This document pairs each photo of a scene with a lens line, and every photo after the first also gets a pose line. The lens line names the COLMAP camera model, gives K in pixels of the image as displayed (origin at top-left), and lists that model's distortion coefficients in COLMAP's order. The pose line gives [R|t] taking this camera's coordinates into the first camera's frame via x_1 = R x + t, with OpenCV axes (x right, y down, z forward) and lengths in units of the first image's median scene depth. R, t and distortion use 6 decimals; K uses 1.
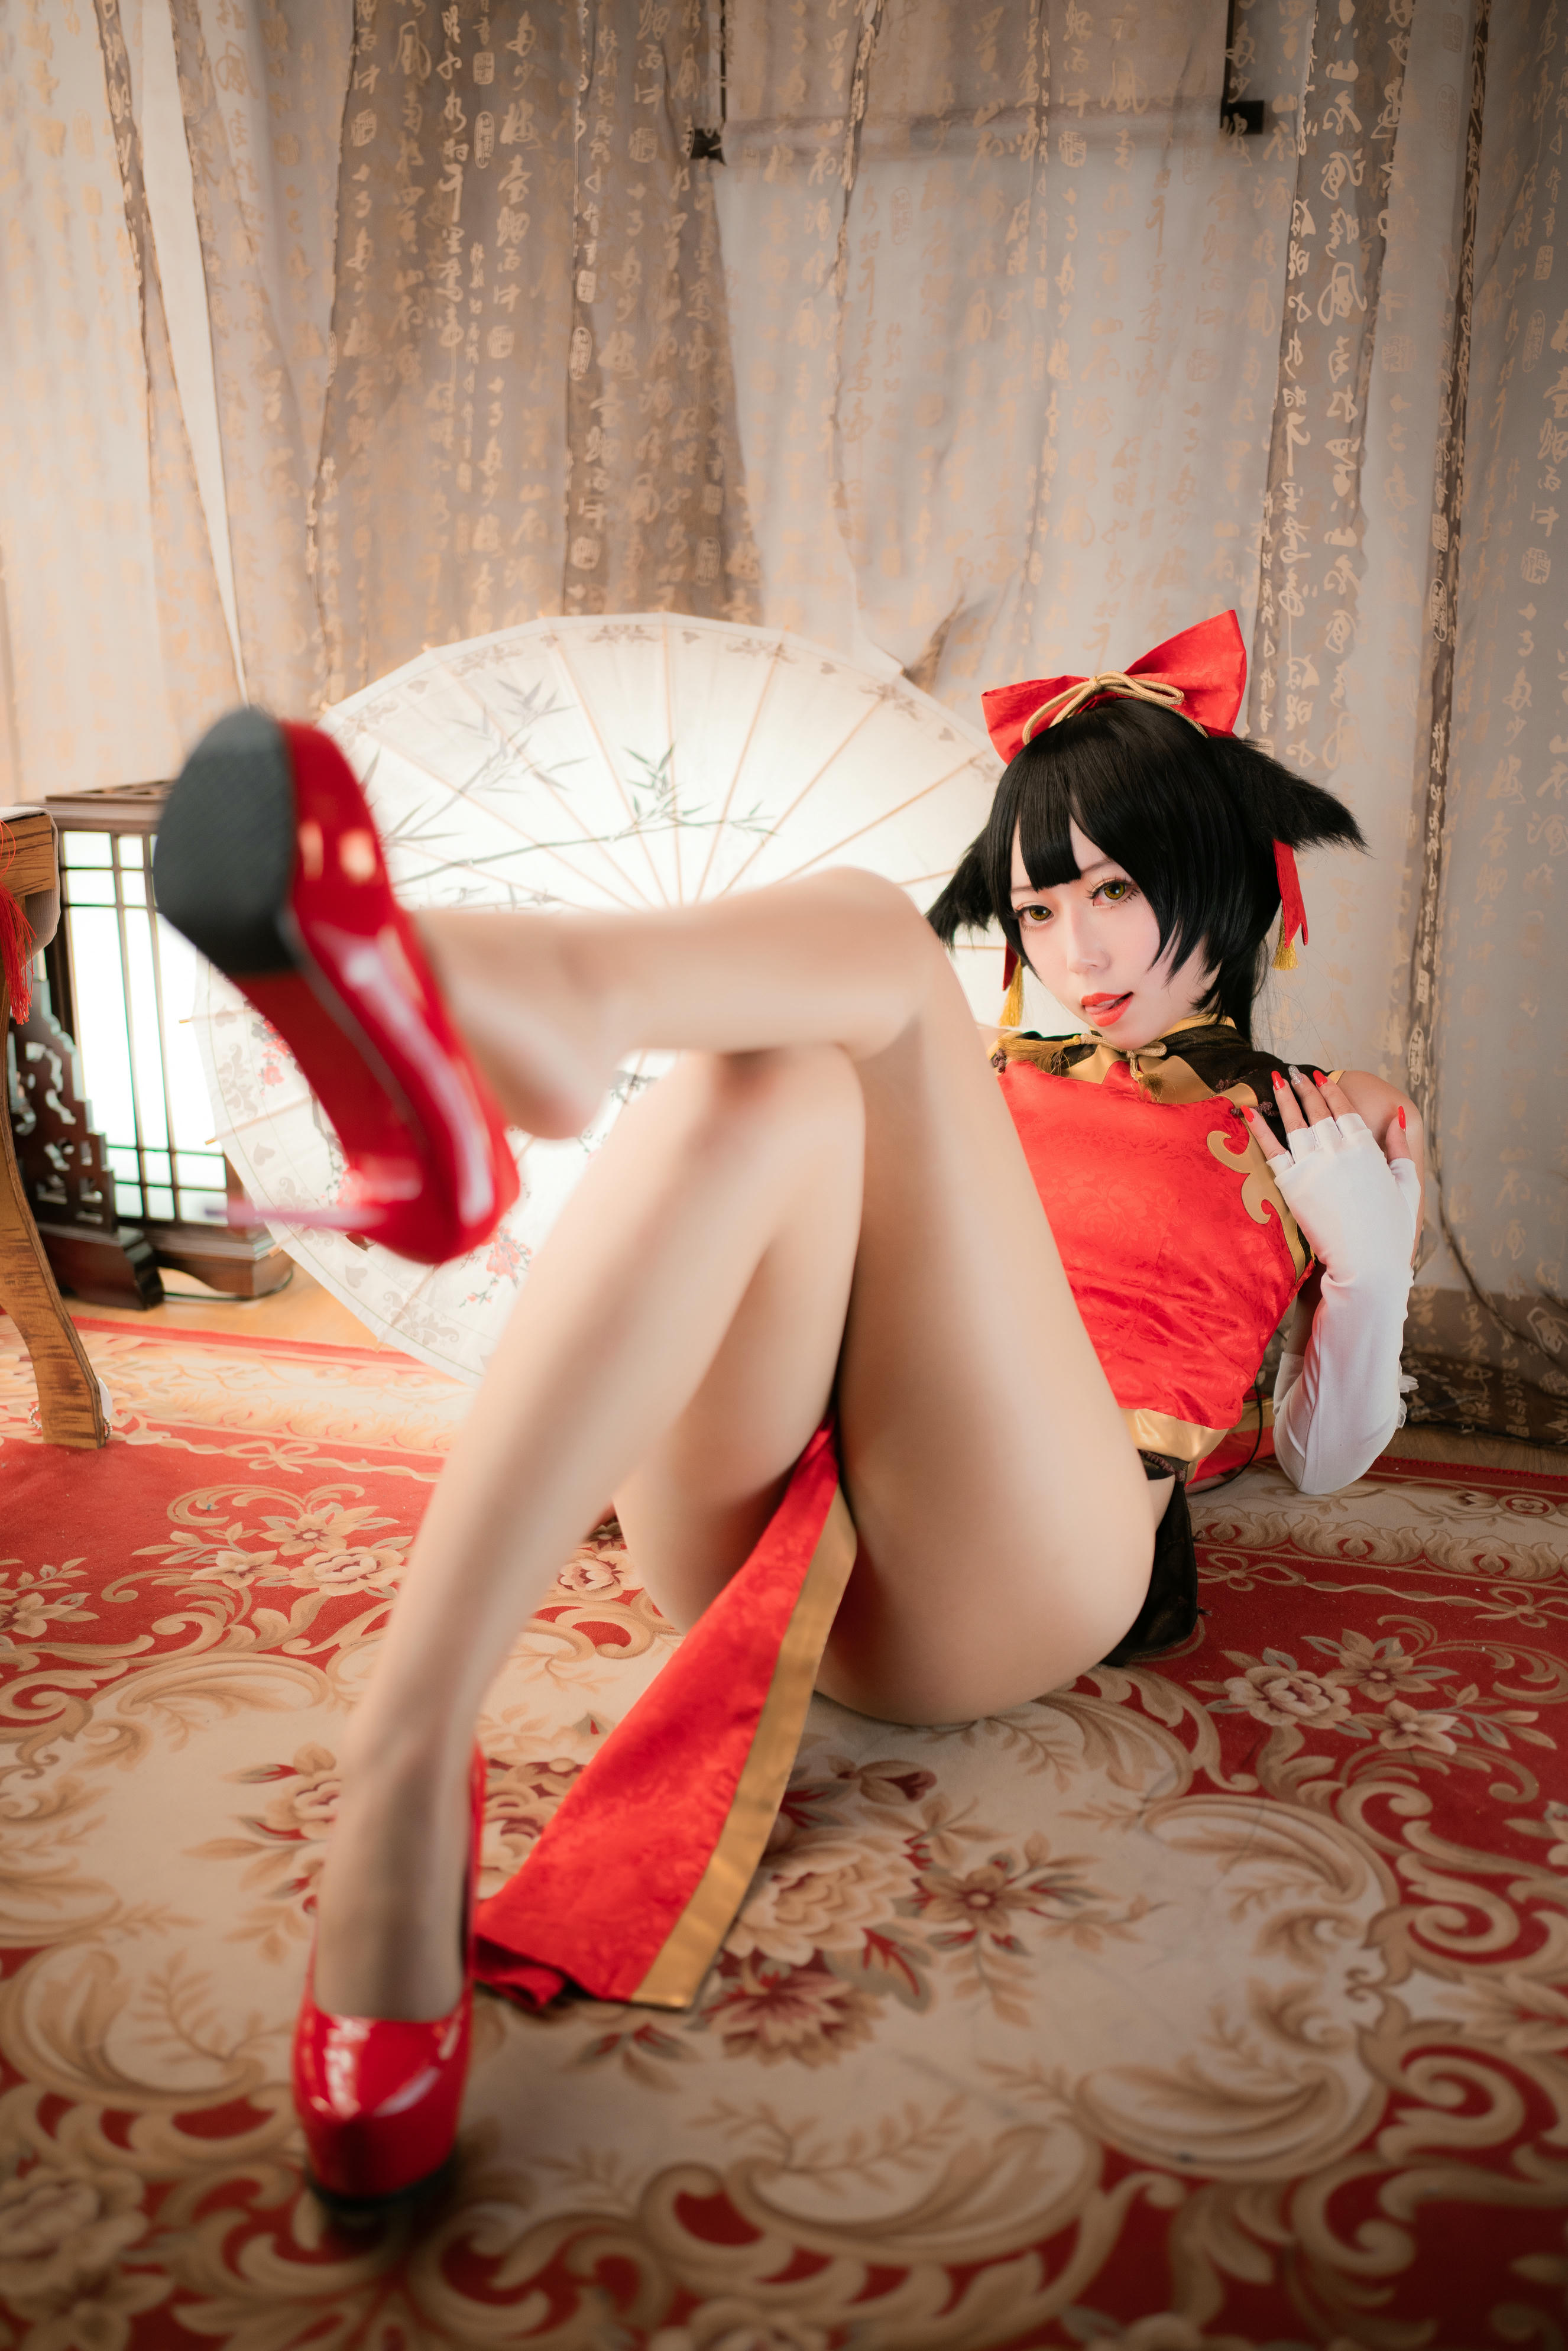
lens RADIAL K [[2346.9, 0, 788.4], [0, 2346.9, 1168.5], [0, 0, 1]] dist [-0.052855, 0.201423]
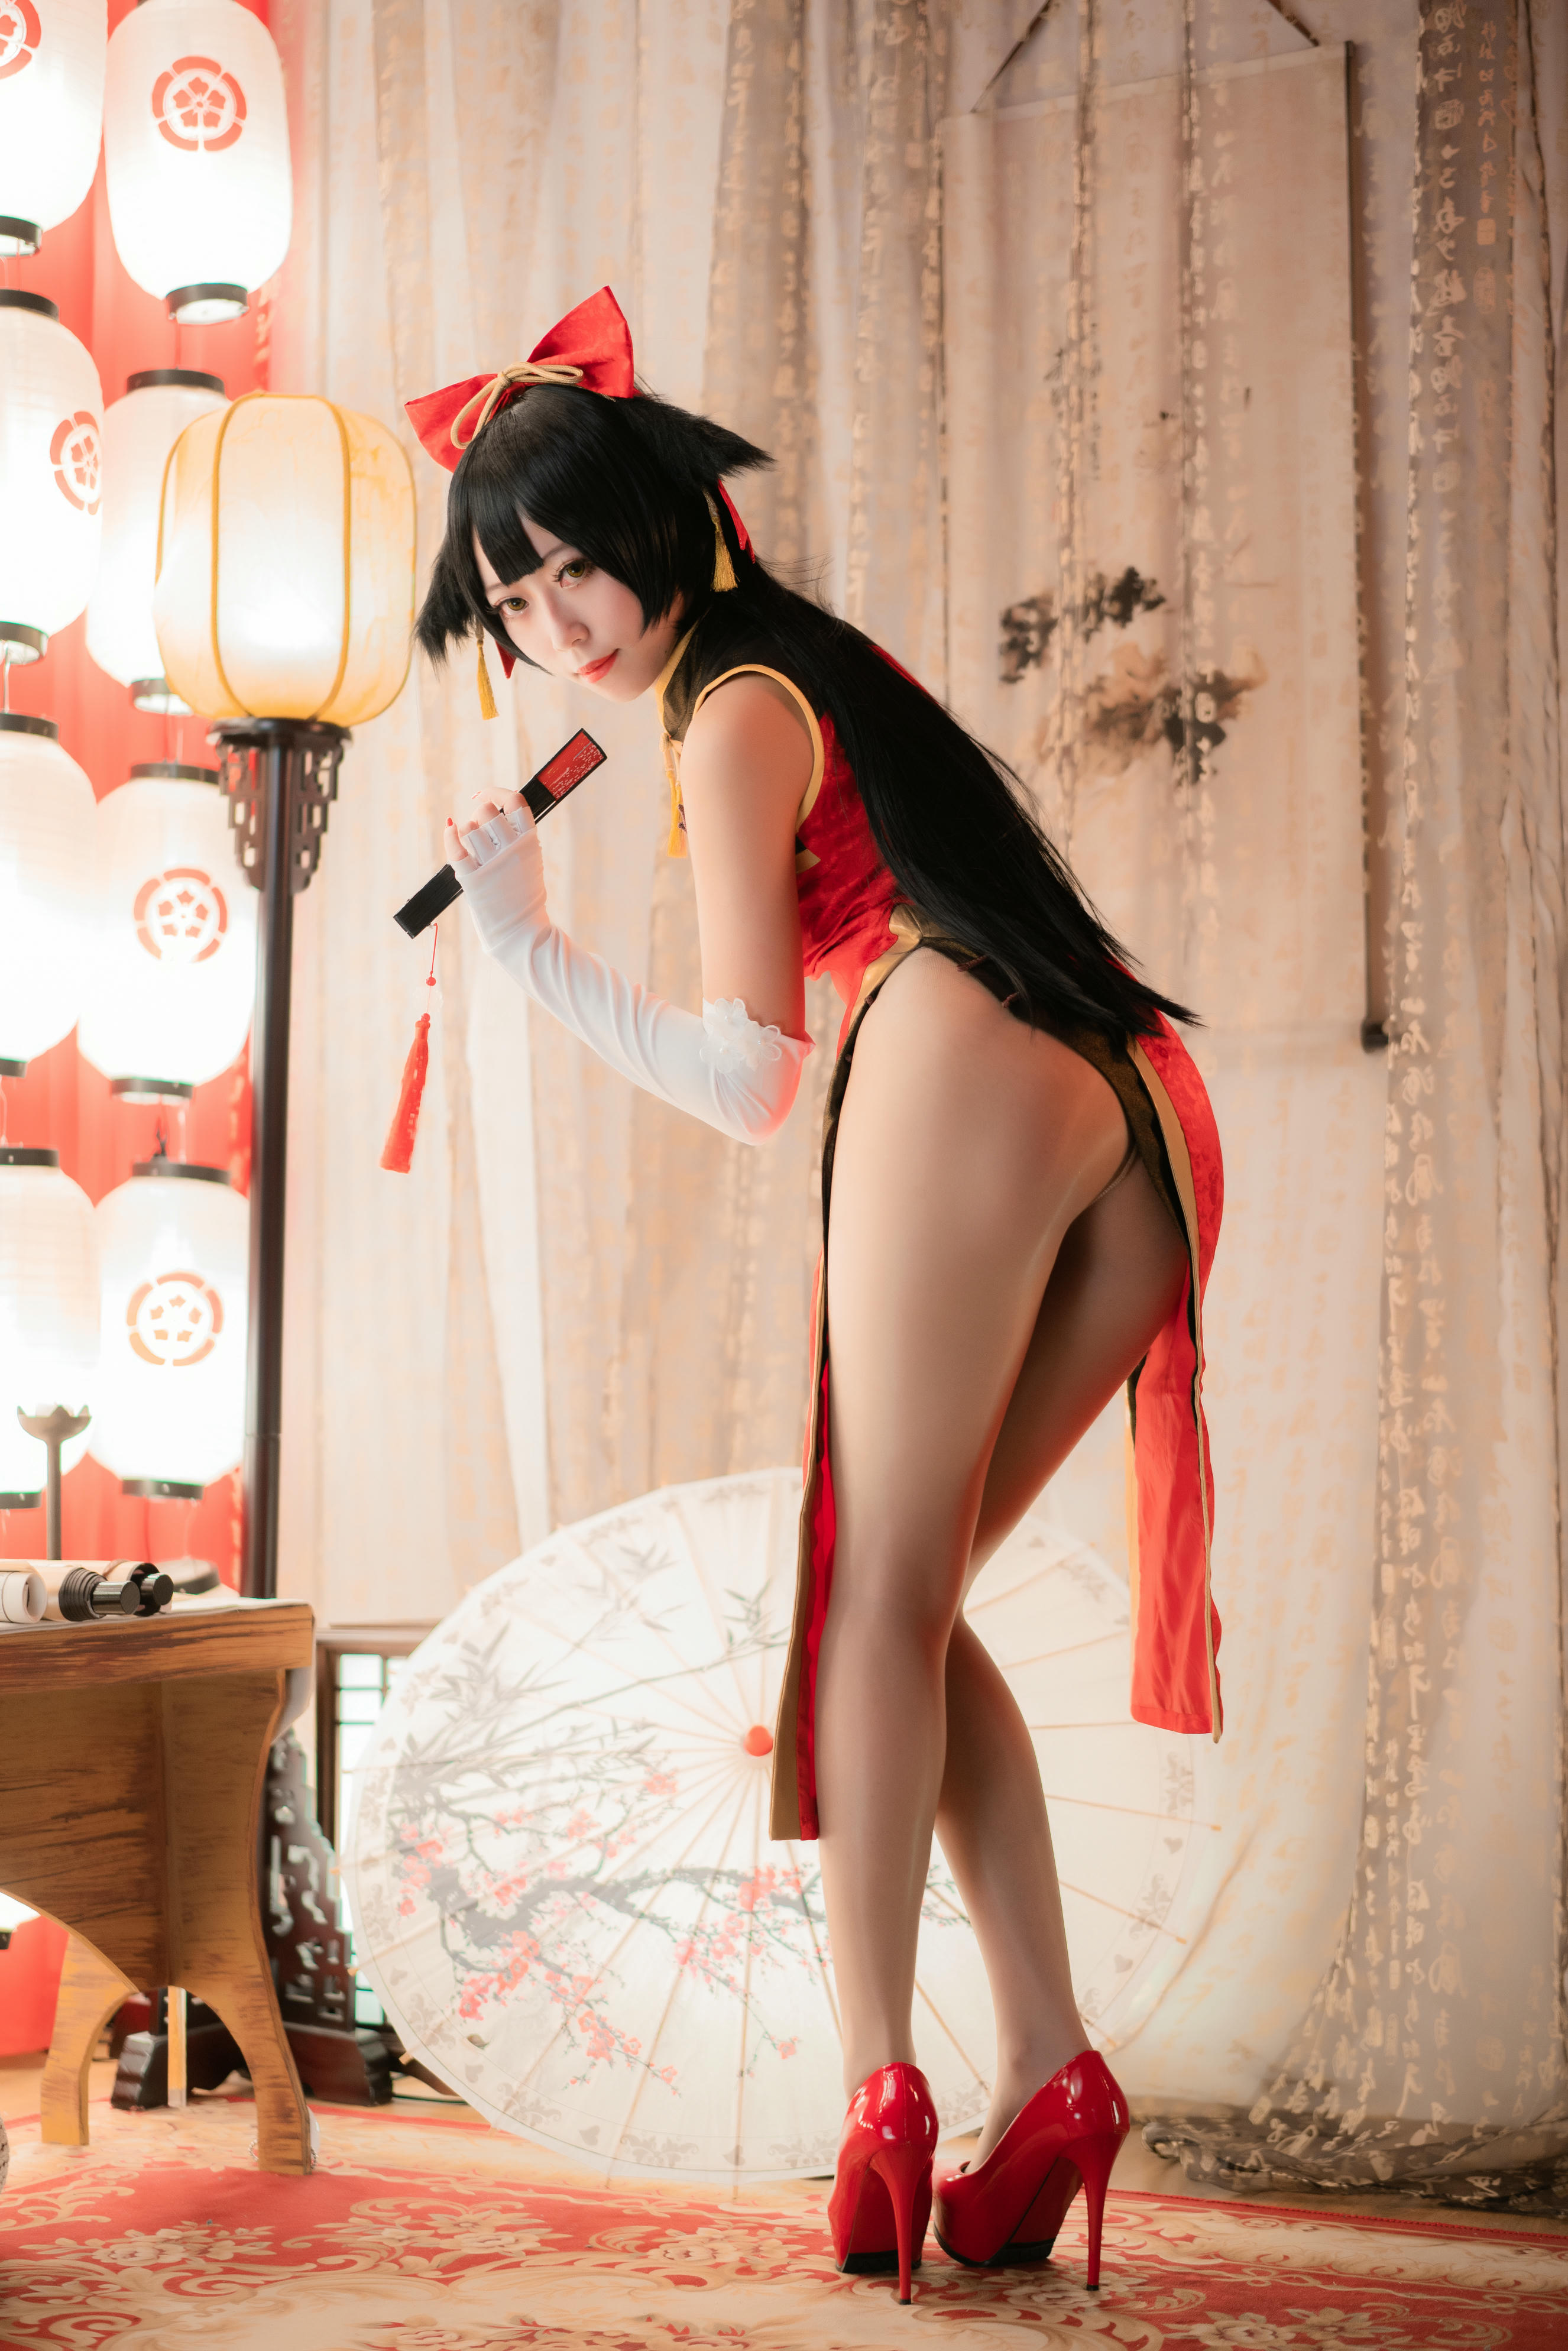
lens RADIAL K [[3507.6, 0, 795.2], [0, 3507.6, 1165.7], [0, 0, 1]] dist [-0.008828, -0.120483]
pose [[0.977808, -0.019795, -0.208566, 0.297546], [-0.053674, 0.938631, -0.340722, 0.229033], [0.202511, 0.344355, 0.916738, -0.660894]]
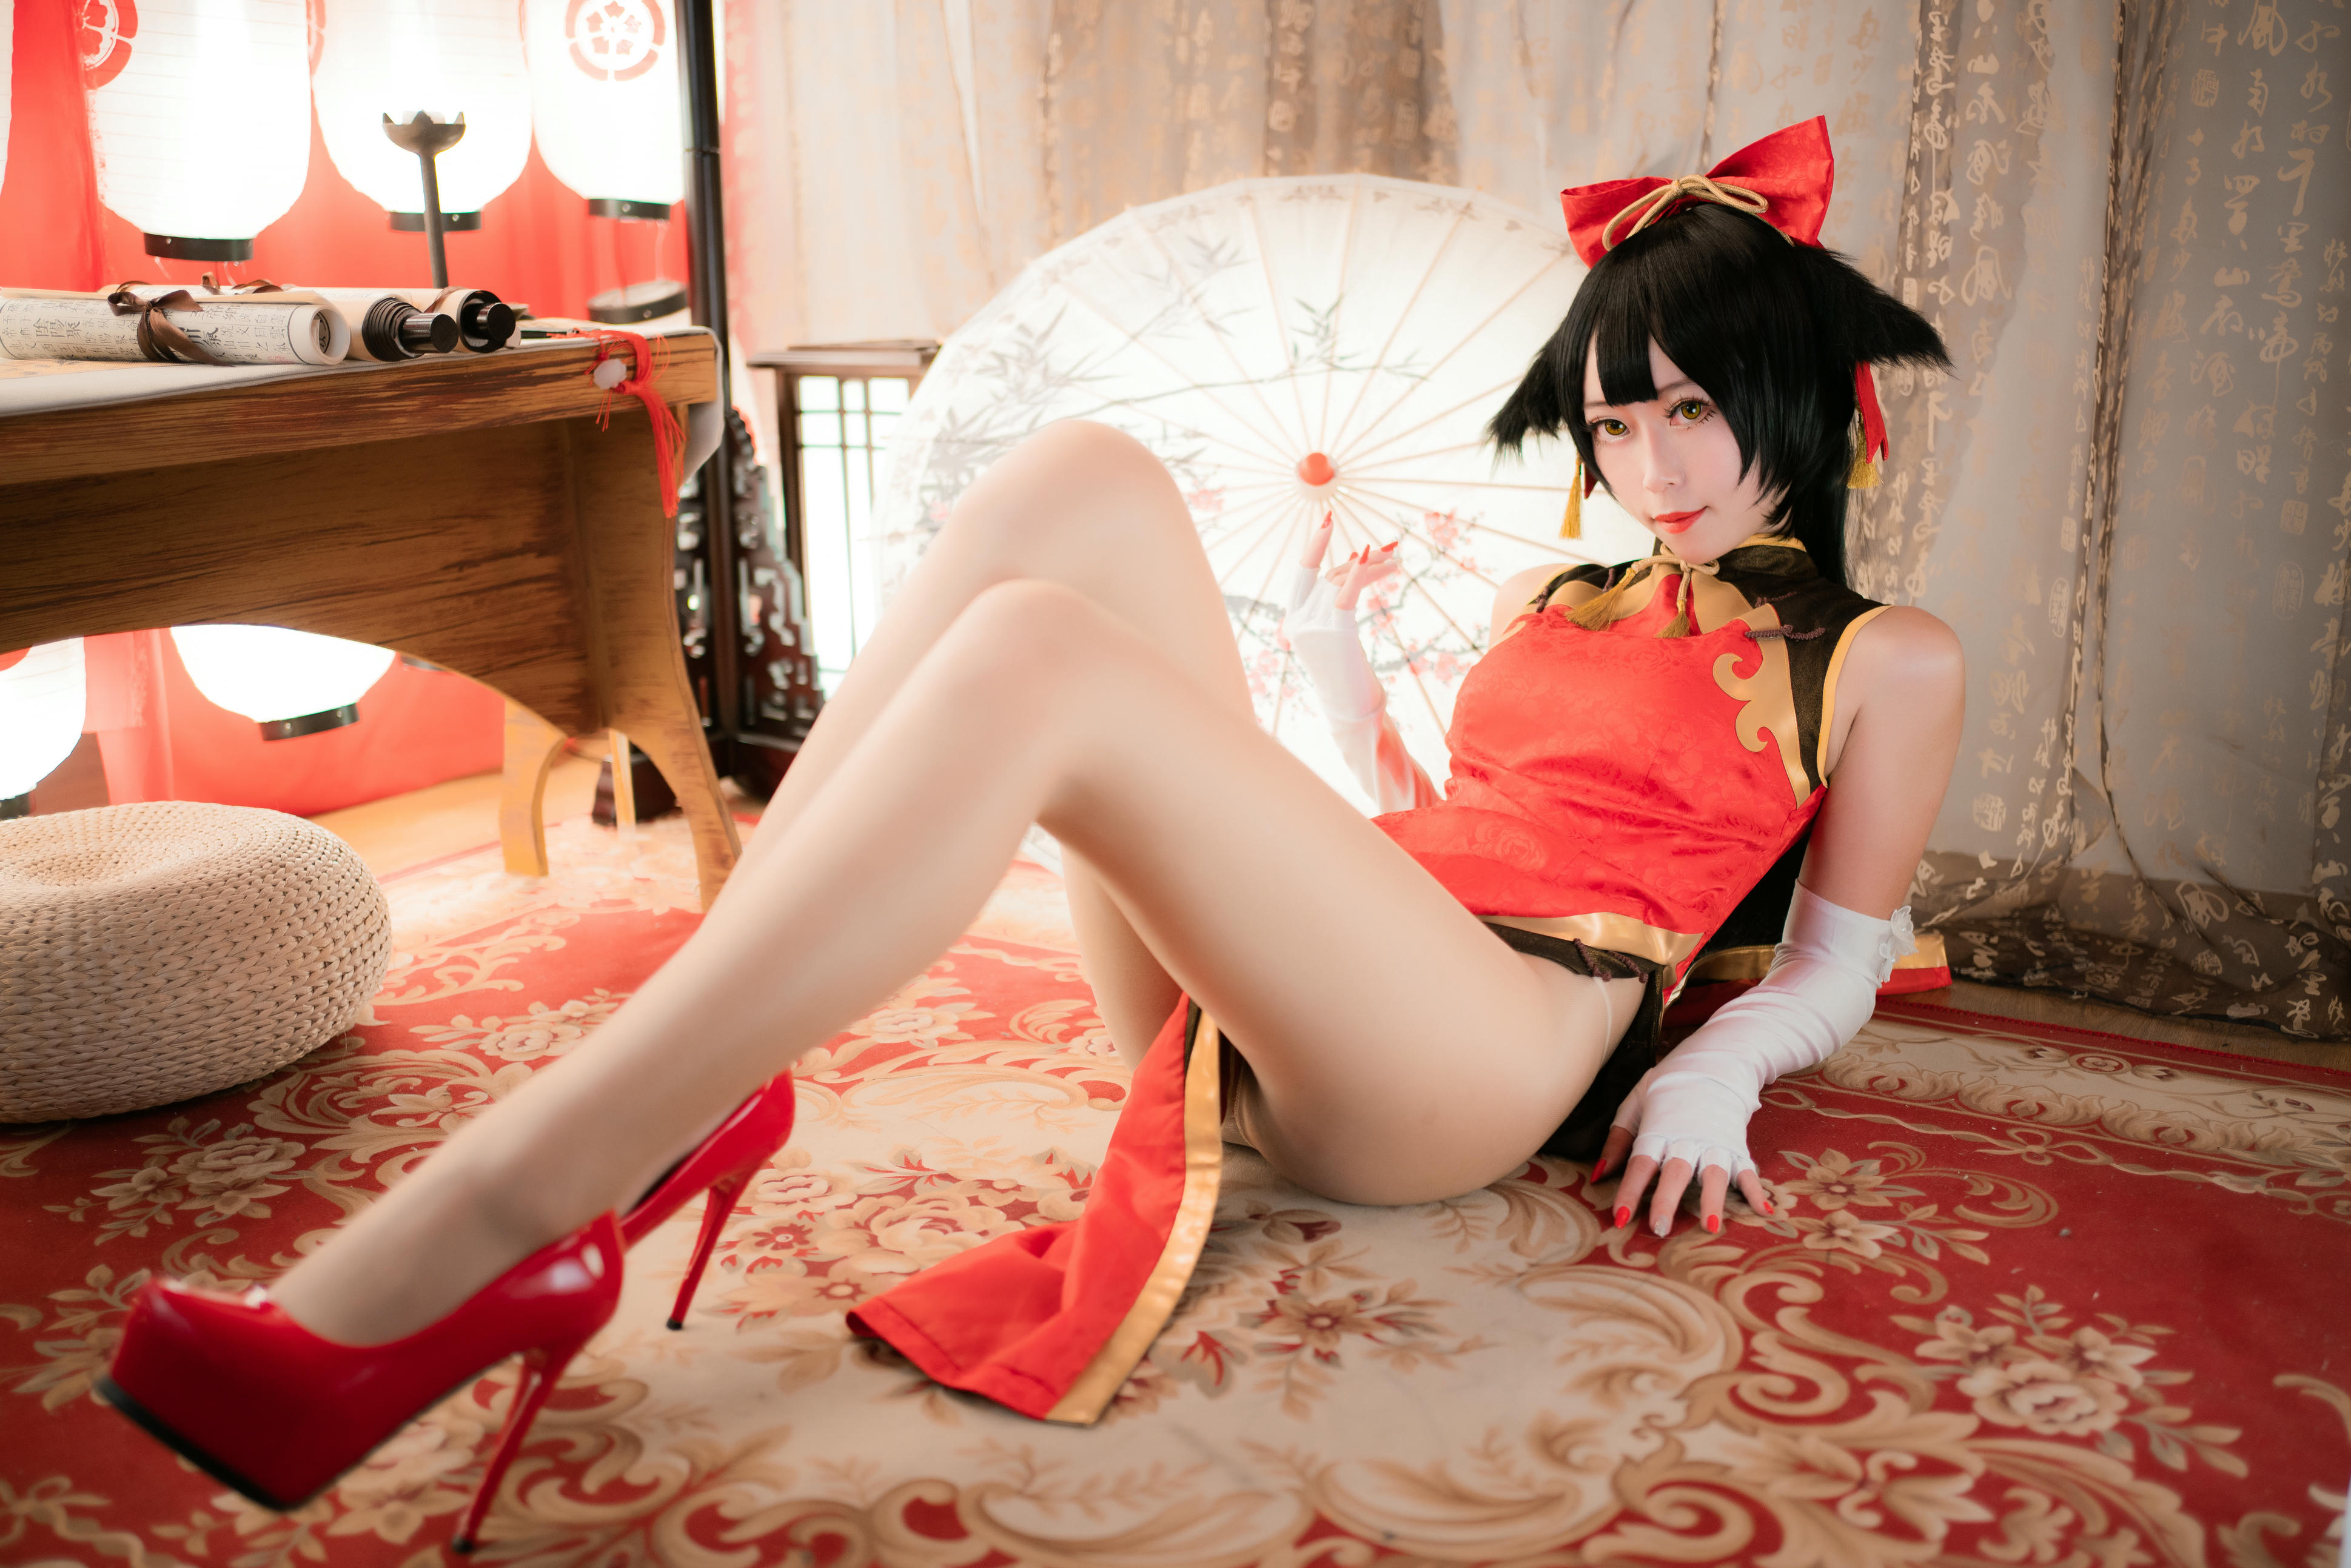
lens RADIAL K [[2398.0, 0, 1199.3], [0, 2398.0, 776.5], [0, 0, 1]] dist [-0.054708, 0.236652]
pose [[0.965457, 0.048941, -0.255926, 0.198117], [-0.056834, 0.998106, -0.023530, 0.068806], [0.254289, 0.037263, 0.966410, -0.030591]]
